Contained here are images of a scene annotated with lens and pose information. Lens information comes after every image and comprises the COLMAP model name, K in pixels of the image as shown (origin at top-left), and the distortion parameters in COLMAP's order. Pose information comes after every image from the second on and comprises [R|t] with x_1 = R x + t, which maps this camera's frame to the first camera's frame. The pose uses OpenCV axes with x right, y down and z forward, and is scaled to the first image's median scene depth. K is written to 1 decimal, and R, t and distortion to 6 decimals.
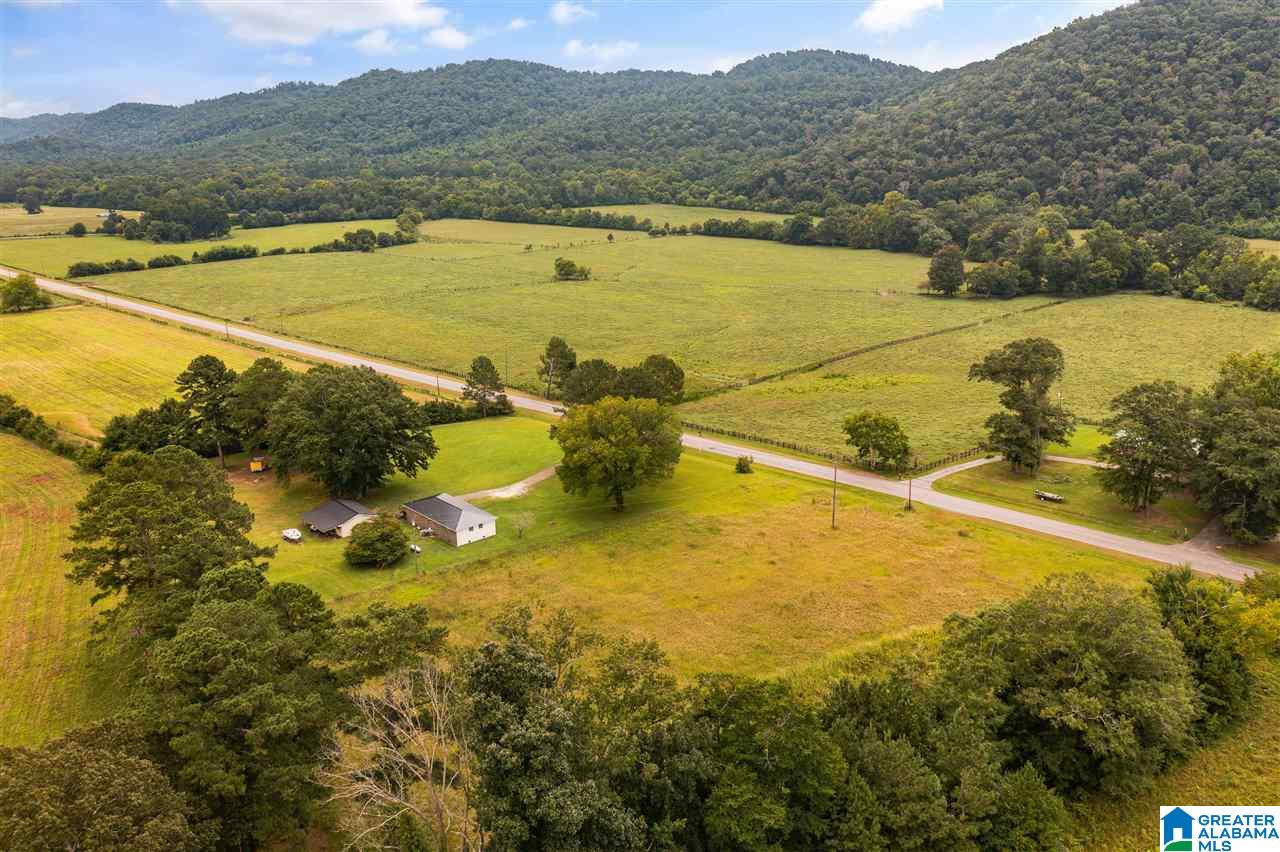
lens RADIAL K [[1009.3, 0, 637.0], [0, 1009.3, 428.0], [0, 0, 1]] dist [-0.008388, -0.001646]
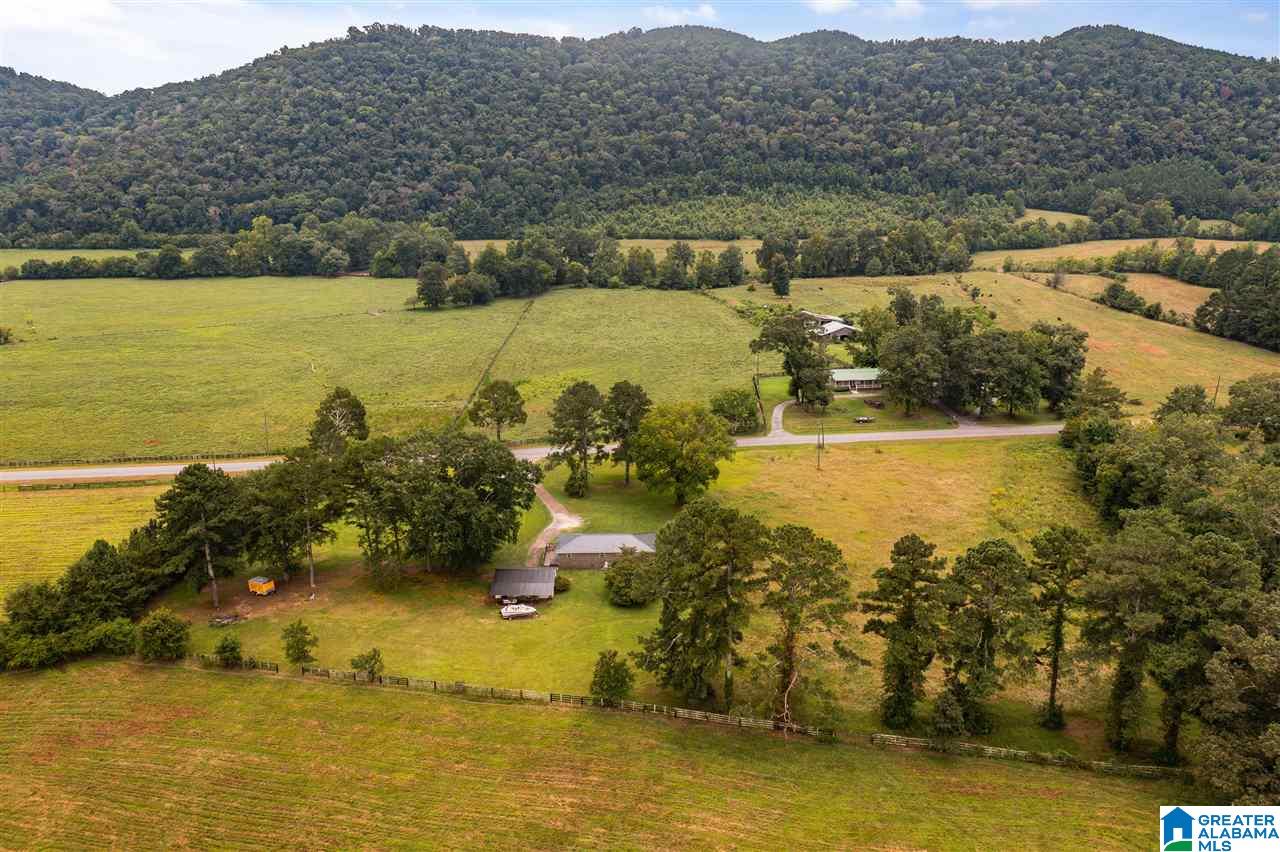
lens RADIAL K [[1009.3, 0, 640.3], [0, 1009.3, 425.4], [0, 0, 1]] dist [-0.008388, -0.001646]
pose [[0.659033, -0.198103, 0.725556, -0.239103], [0.211585, 0.974561, 0.073904, -0.027673], [-0.721739, 0.104812, 0.684183, 0.071842]]
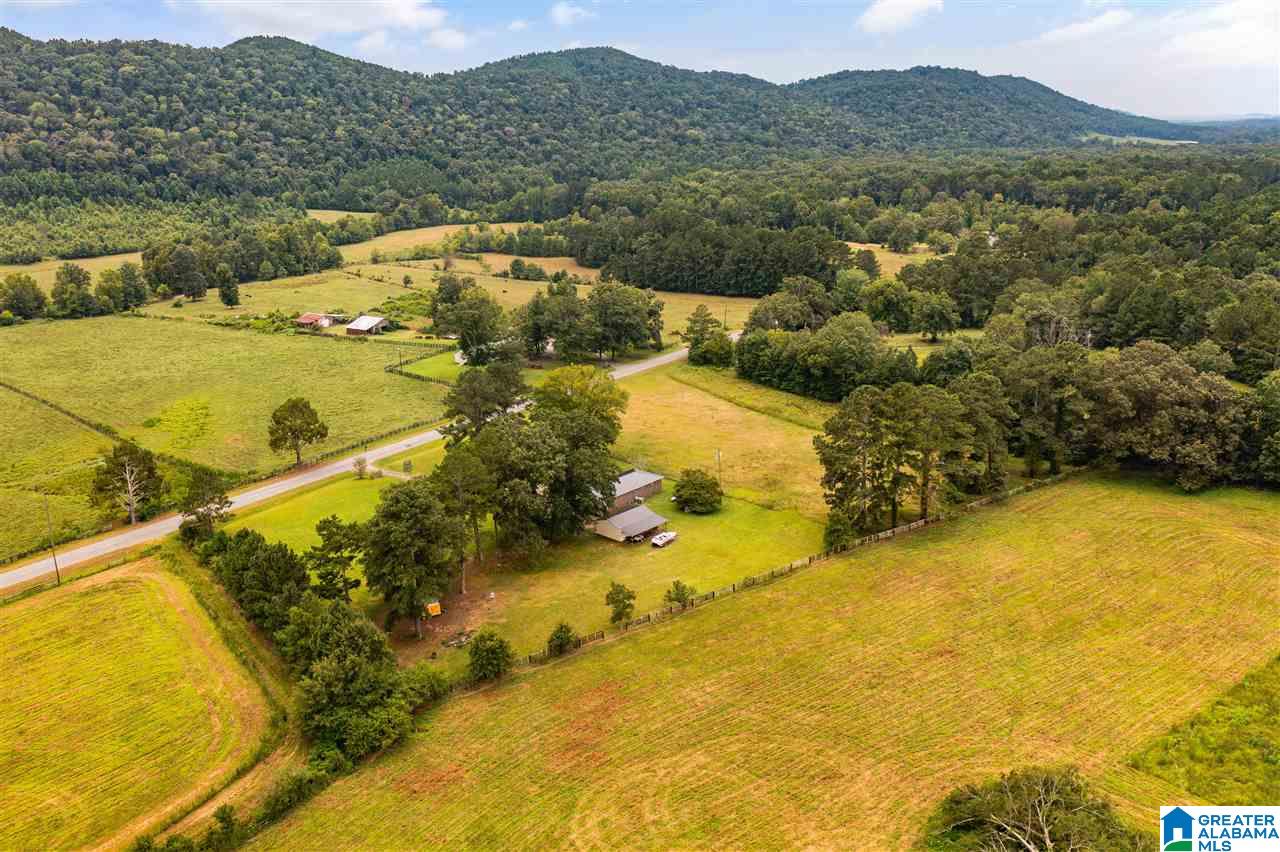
lens RADIAL K [[1009.3, 0, 637.7], [0, 1009.3, 425.5], [0, 0, 1]] dist [-0.008388, -0.001646]
pose [[-0.124705, -0.261422, 0.957135, -0.353038], [0.296354, 0.910816, 0.287383, -0.084839], [-0.946902, 0.319489, -0.036110, 0.267809]]
